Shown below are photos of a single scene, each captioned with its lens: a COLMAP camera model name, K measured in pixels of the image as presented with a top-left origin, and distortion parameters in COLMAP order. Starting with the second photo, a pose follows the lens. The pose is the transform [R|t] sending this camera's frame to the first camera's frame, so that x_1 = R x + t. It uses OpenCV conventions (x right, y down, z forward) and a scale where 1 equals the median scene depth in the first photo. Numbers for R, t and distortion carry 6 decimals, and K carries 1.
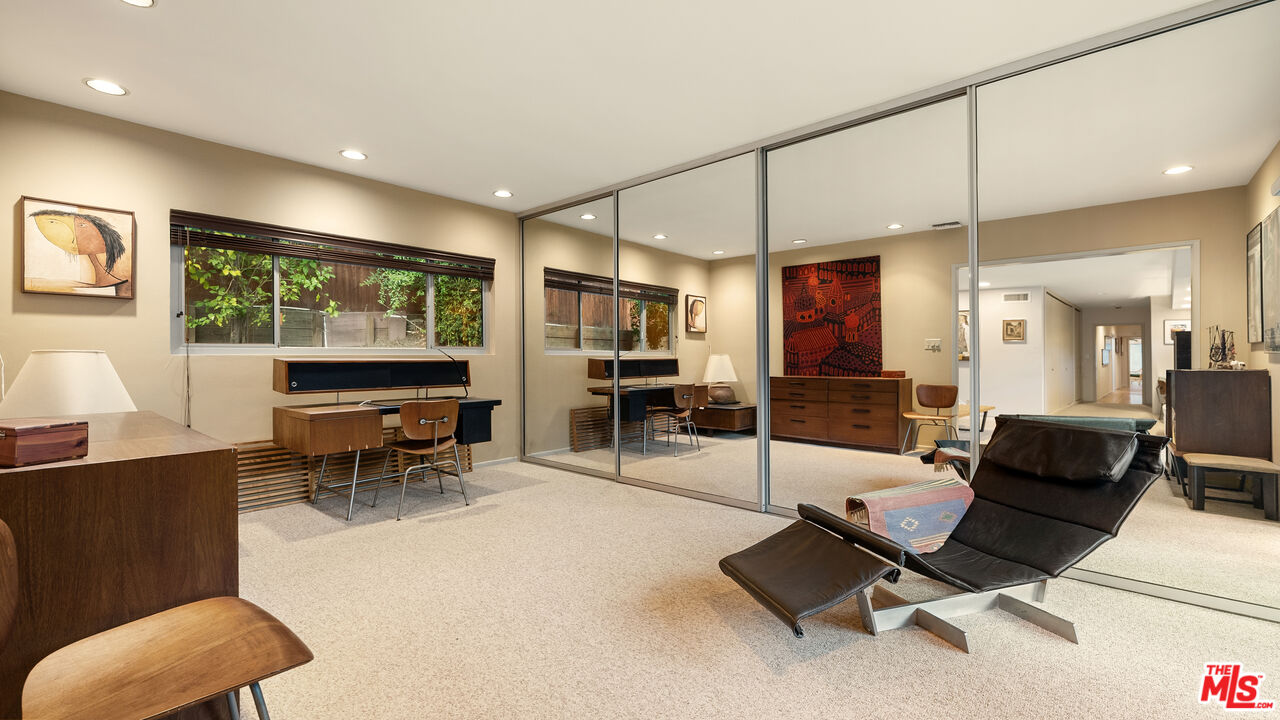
lens RADIAL K [[504.1, 0, 640.0], [0, 504.1, 360.0], [0, 0, 1]] dist [0.012623, 0.000169]
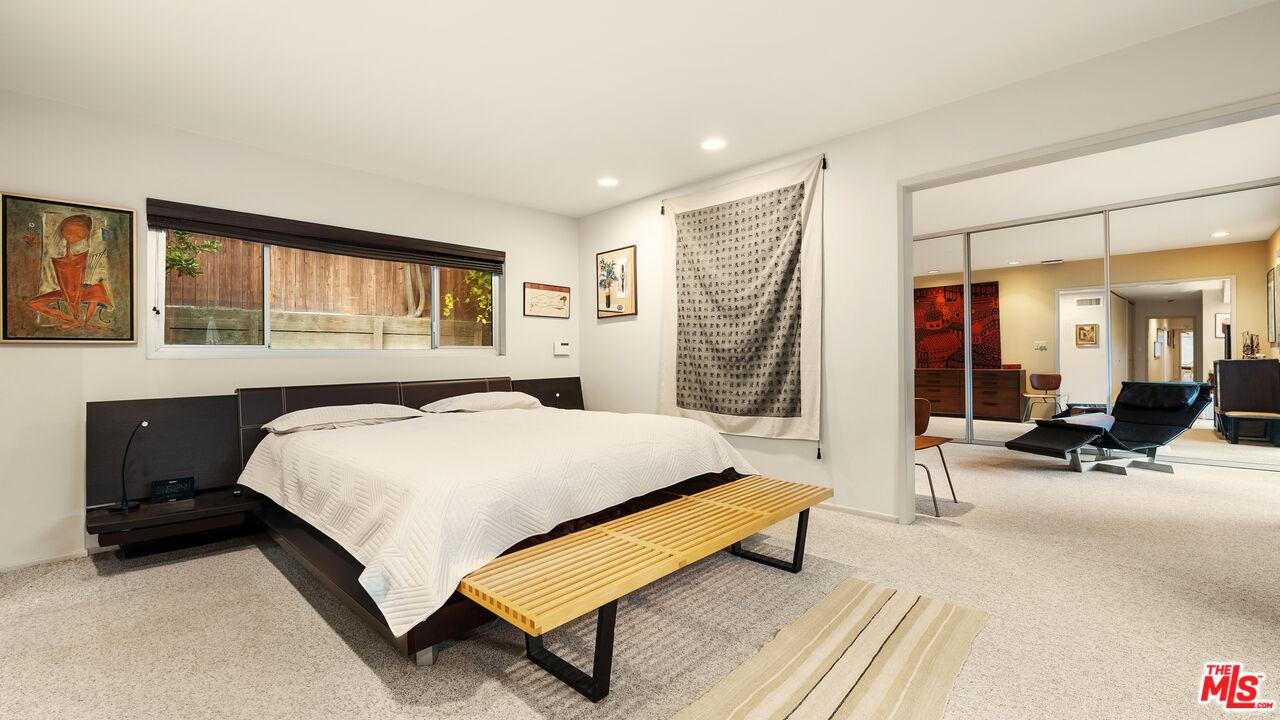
lens RADIAL K [[502.2, 0, 626.9], [0, 502.2, 364.1], [0, 0, 1]] dist [-0.002971, -0.000386]
pose [[0.997392, -0.015858, -0.070412, -0.463293], [0.016380, 0.999842, 0.006846, -0.006172], [0.070292, -0.007982, 0.997495, -0.460959]]
